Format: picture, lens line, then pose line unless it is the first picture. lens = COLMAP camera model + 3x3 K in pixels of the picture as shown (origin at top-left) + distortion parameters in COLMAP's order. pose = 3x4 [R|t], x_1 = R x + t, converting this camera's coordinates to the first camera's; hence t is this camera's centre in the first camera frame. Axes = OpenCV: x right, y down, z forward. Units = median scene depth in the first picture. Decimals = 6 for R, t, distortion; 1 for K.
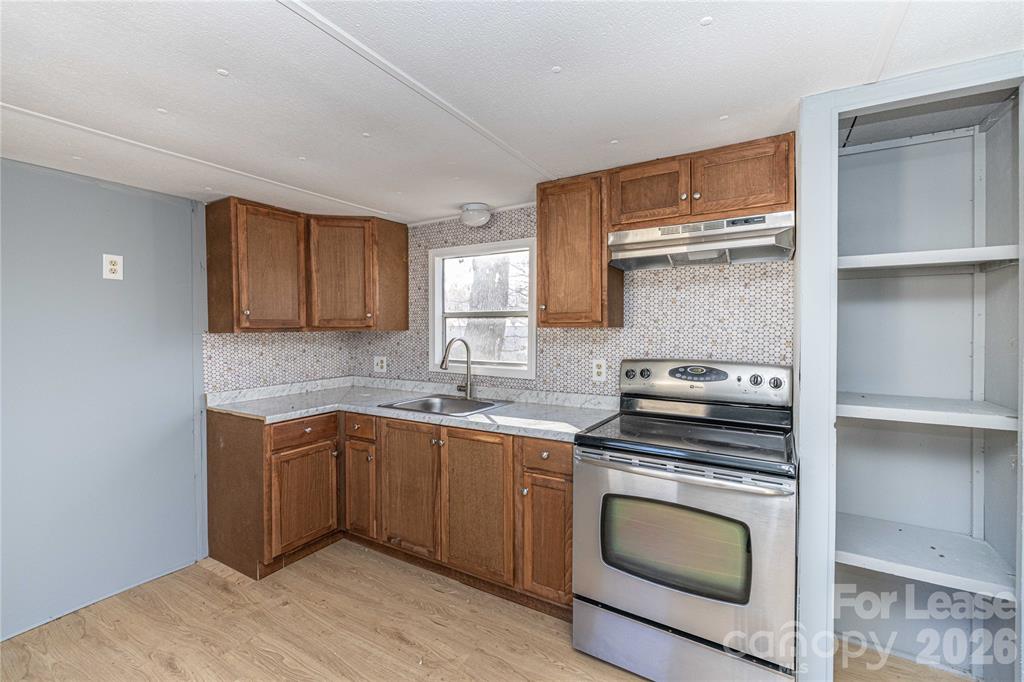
lens RADIAL K [[437.8, 0, 510.8], [0, 437.8, 334.2], [0, 0, 1]] dist [0.001273, 0.000101]
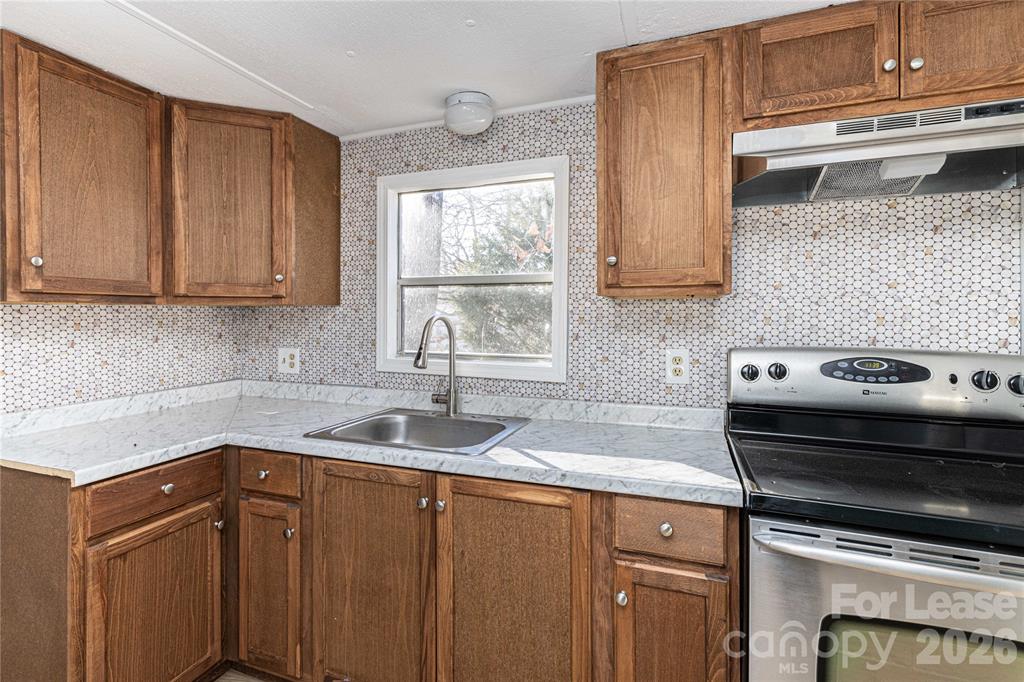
lens RADIAL K [[490.6, 0, 492.0], [0, 490.6, 318.3], [0, 0, 1]] dist [-0.000734, 0.000012]
pose [[0.985181, 0.004083, 0.171470, -0.179924], [-0.001841, 0.999911, -0.013234, 0.022927], [-0.171509, 0.012722, 0.985100, 0.350602]]
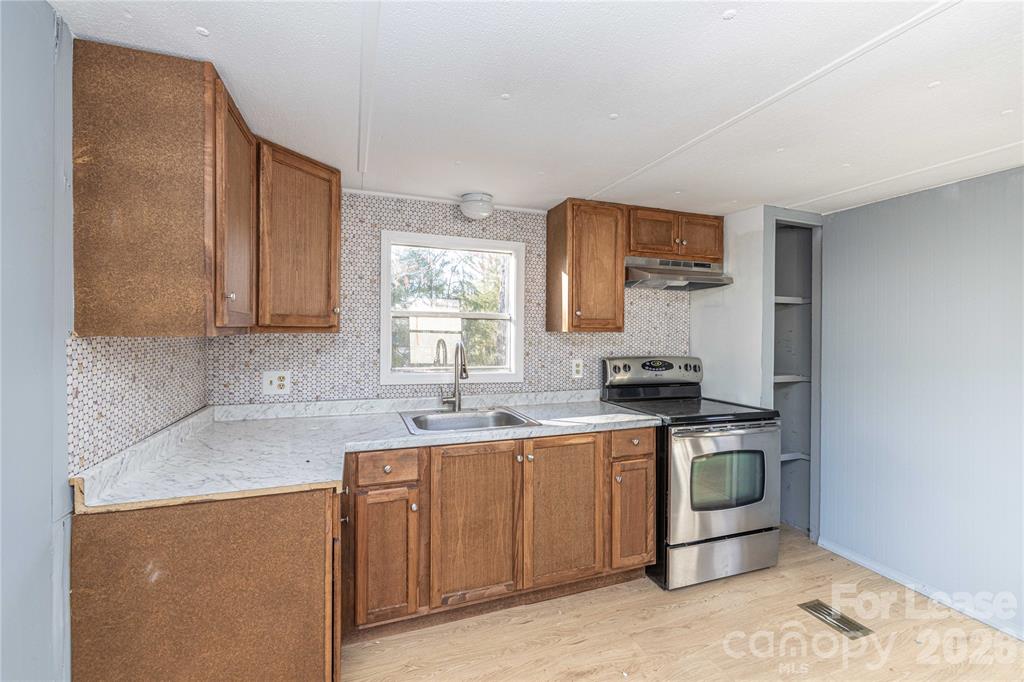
lens RADIAL K [[425.5, 0, 509.6], [0, 425.5, 334.5], [0, 0, 1]] dist [-0.000292, 0.000026]
pose [[0.629881, 0.004001, 0.776681, -0.784888], [-0.001024, 0.999990, -0.004321, -0.003206], [-0.776691, 0.001926, 0.629879, 0.426318]]
